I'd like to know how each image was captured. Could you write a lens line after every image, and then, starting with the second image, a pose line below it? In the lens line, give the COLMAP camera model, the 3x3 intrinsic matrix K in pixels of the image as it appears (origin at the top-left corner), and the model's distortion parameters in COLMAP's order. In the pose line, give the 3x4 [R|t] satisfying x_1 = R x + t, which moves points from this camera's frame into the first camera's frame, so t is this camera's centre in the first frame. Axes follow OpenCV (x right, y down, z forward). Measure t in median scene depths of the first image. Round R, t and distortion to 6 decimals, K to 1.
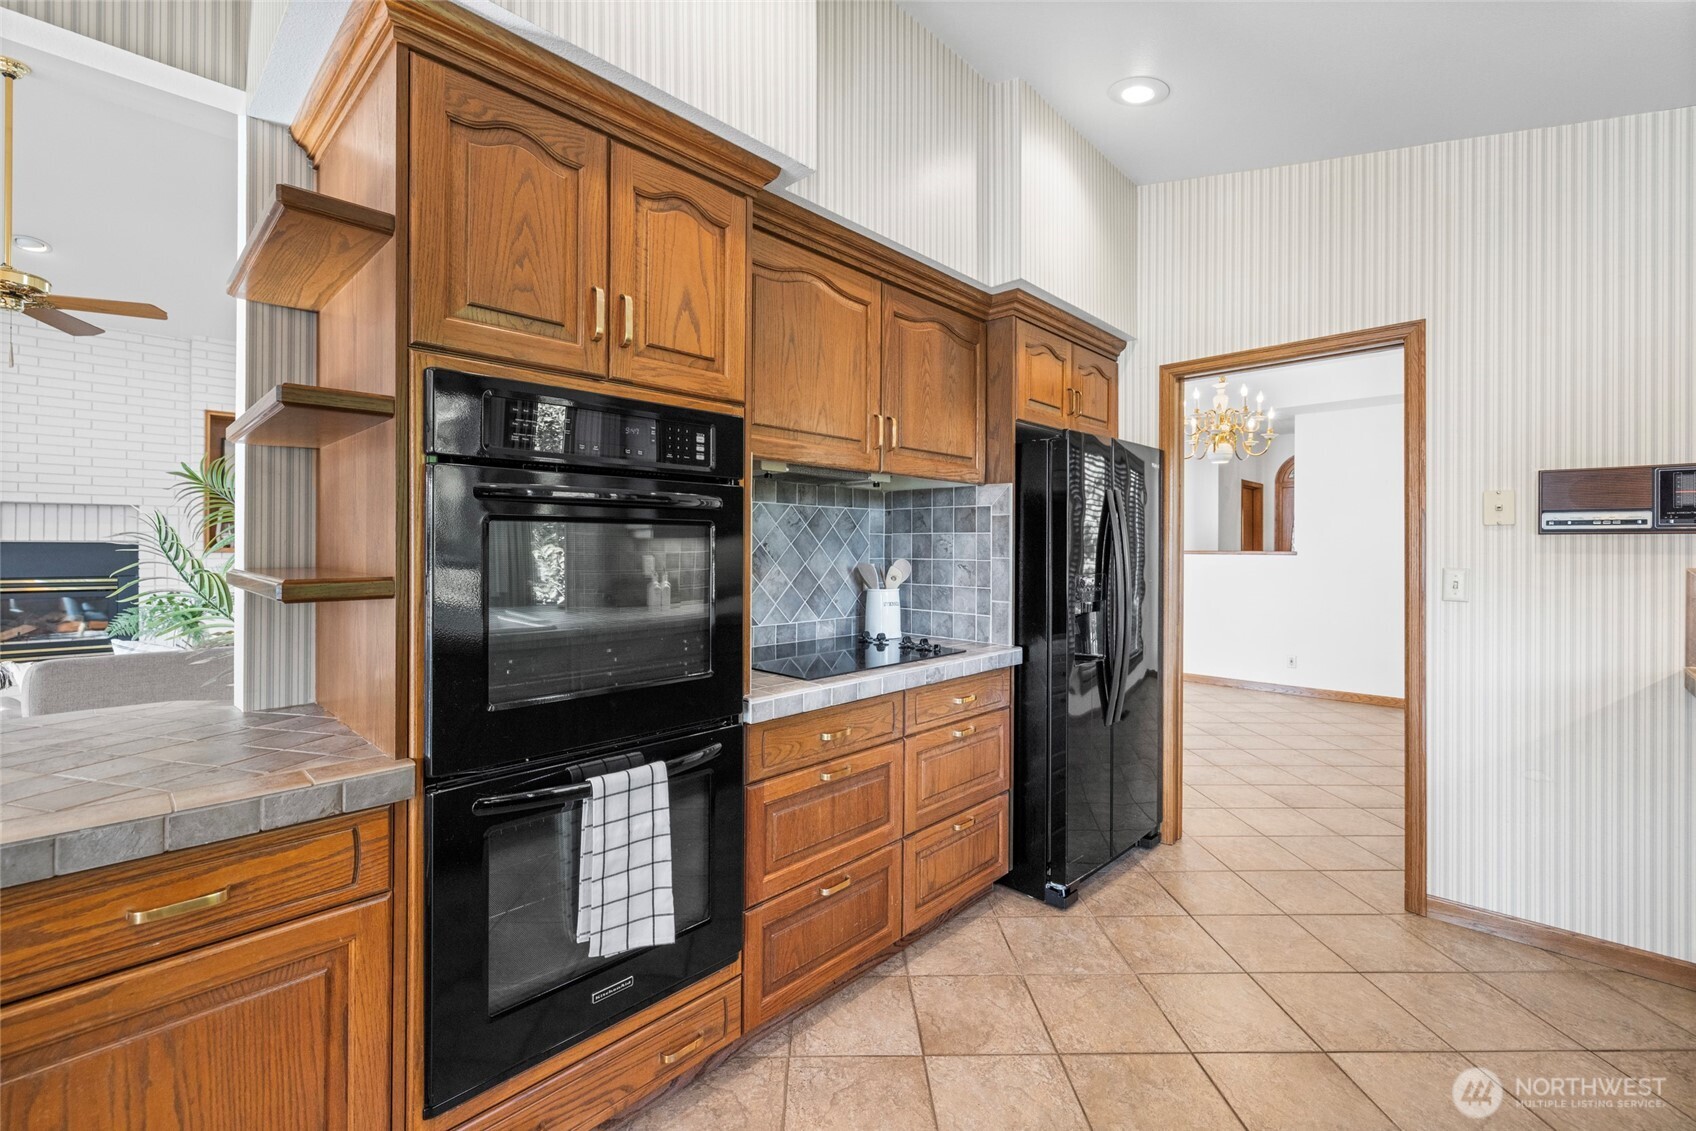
lens RADIAL K [[728.9, 0, 847.8], [0, 728.9, 549.2], [0, 0, 1]] dist [0.000241, 0.000318]
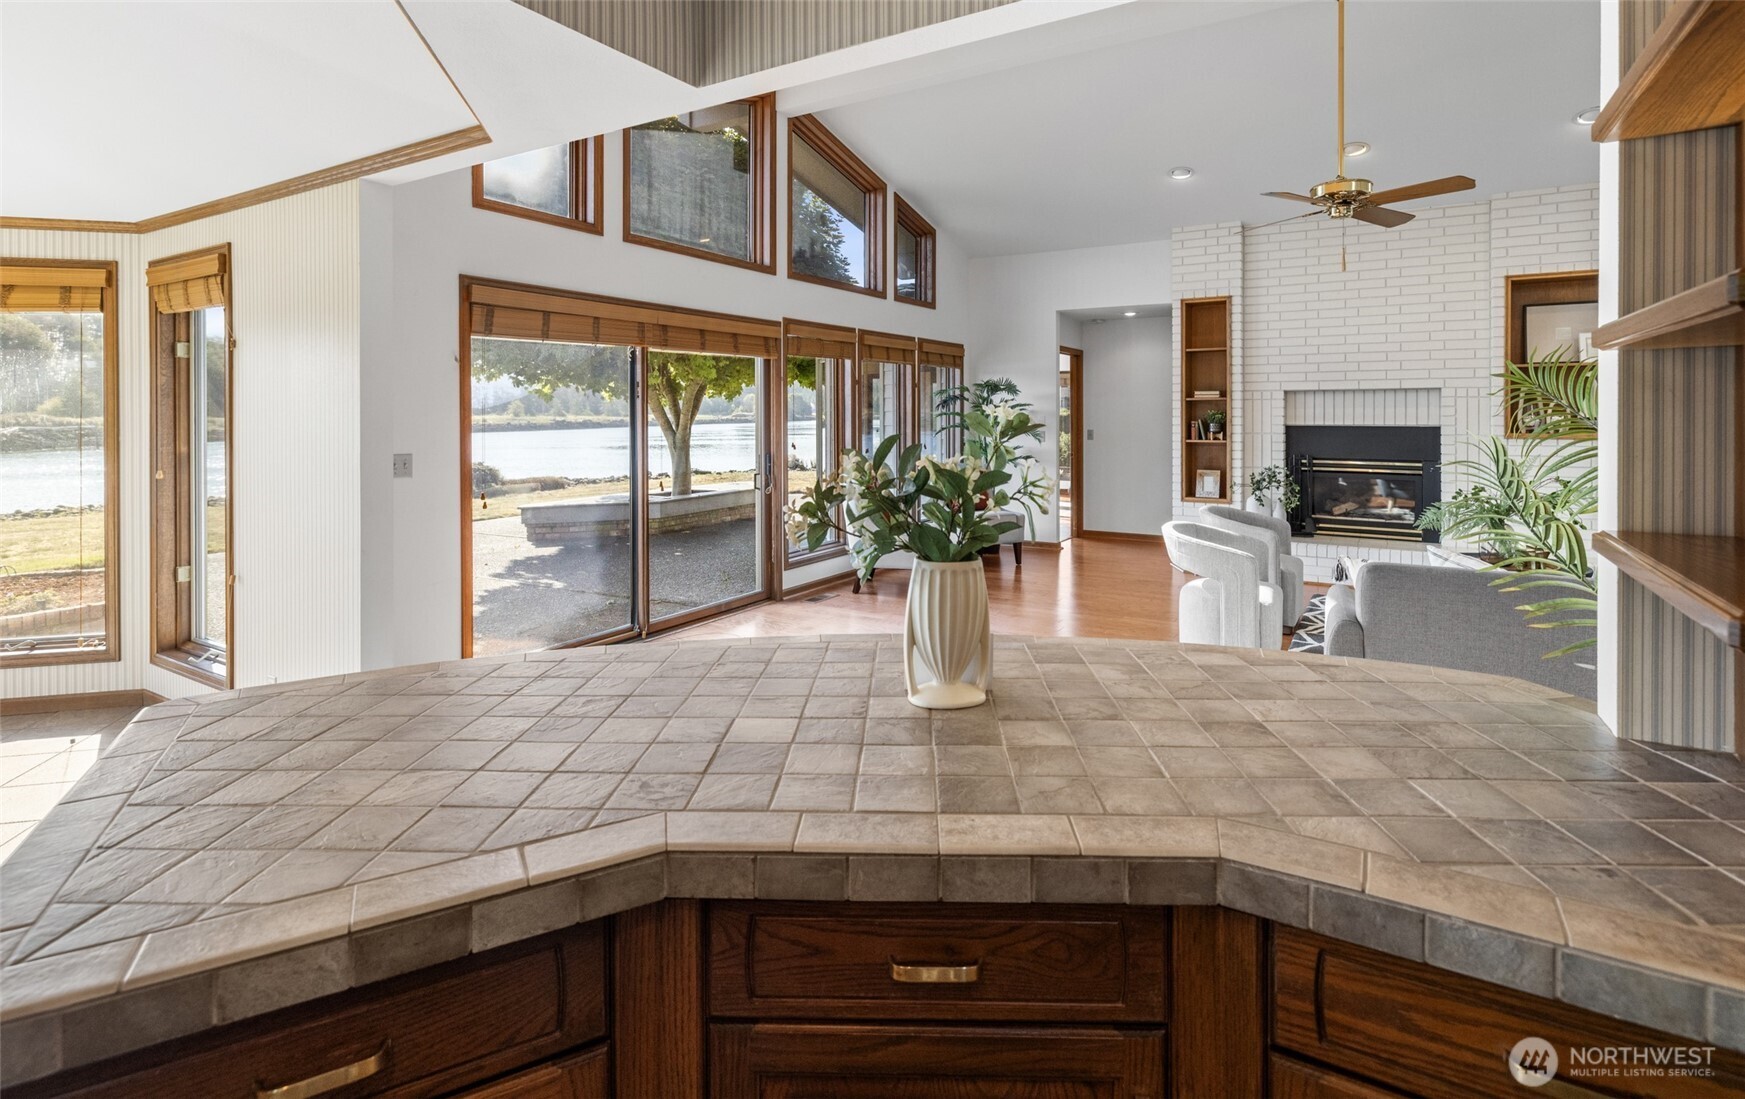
lens RADIAL K [[844.8, 0, 880.0], [0, 844.8, 410.2], [0, 0, 1]] dist [0.000435, 0.000920]
pose [[0.222106, -0.005873, -0.975005, -0.184489], [-0.000039, 0.999982, -0.006032, -0.075576], [0.975023, 0.001378, 0.222102, 0.128508]]
